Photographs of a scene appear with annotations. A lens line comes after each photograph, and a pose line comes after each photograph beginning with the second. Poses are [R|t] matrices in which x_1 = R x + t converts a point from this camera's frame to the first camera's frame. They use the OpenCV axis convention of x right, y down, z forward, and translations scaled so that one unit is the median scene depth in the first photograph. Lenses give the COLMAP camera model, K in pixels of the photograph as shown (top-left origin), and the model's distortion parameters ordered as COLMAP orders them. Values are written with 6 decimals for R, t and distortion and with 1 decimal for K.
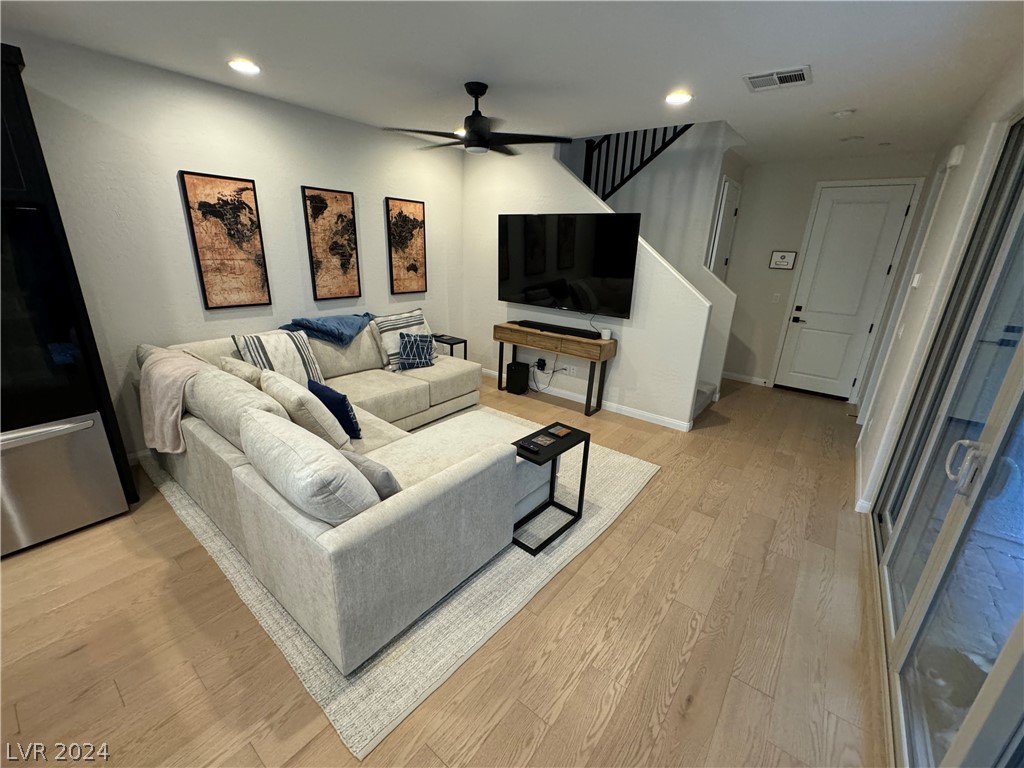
lens RADIAL K [[416.5, 0, 511.8], [0, 416.5, 382.3], [0, 0, 1]] dist [-0.003281, 0.000596]
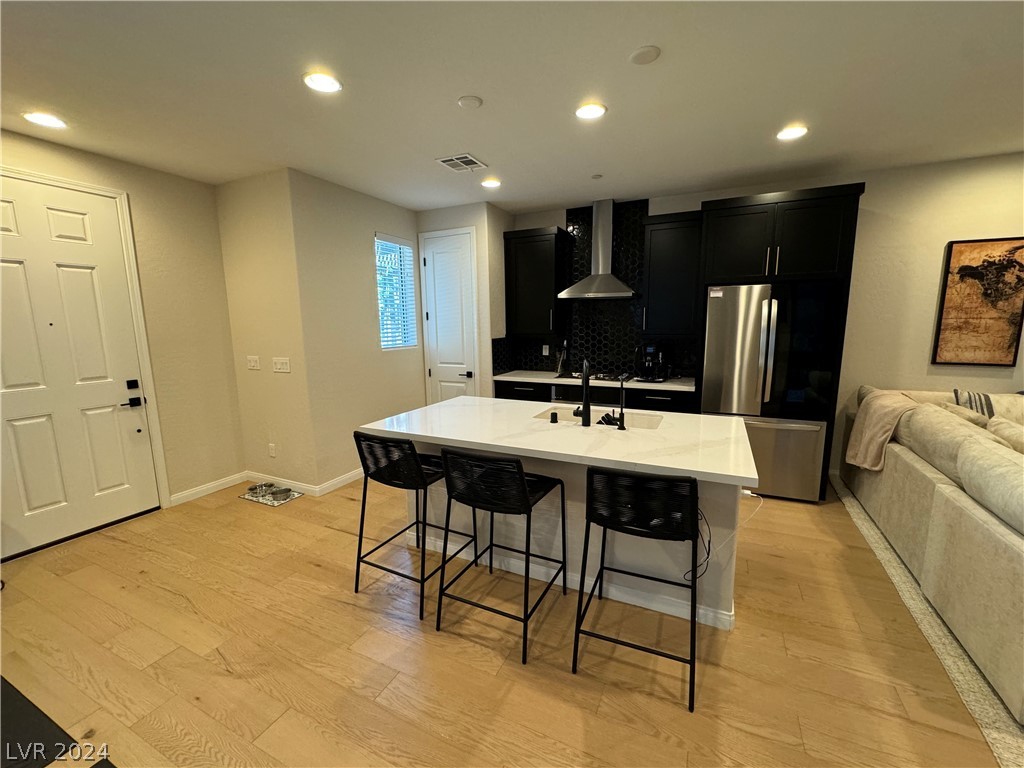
lens RADIAL K [[416.5, 0, 515.2], [0, 416.5, 385.1], [0, 0, 1]] dist [-0.003281, 0.000596]
pose [[0.202948, 0.110160, -0.972973, 0.105686], [-0.292537, 0.955093, 0.047117, 0.163532], [0.934470, 0.275069, 0.226060, -0.265109]]
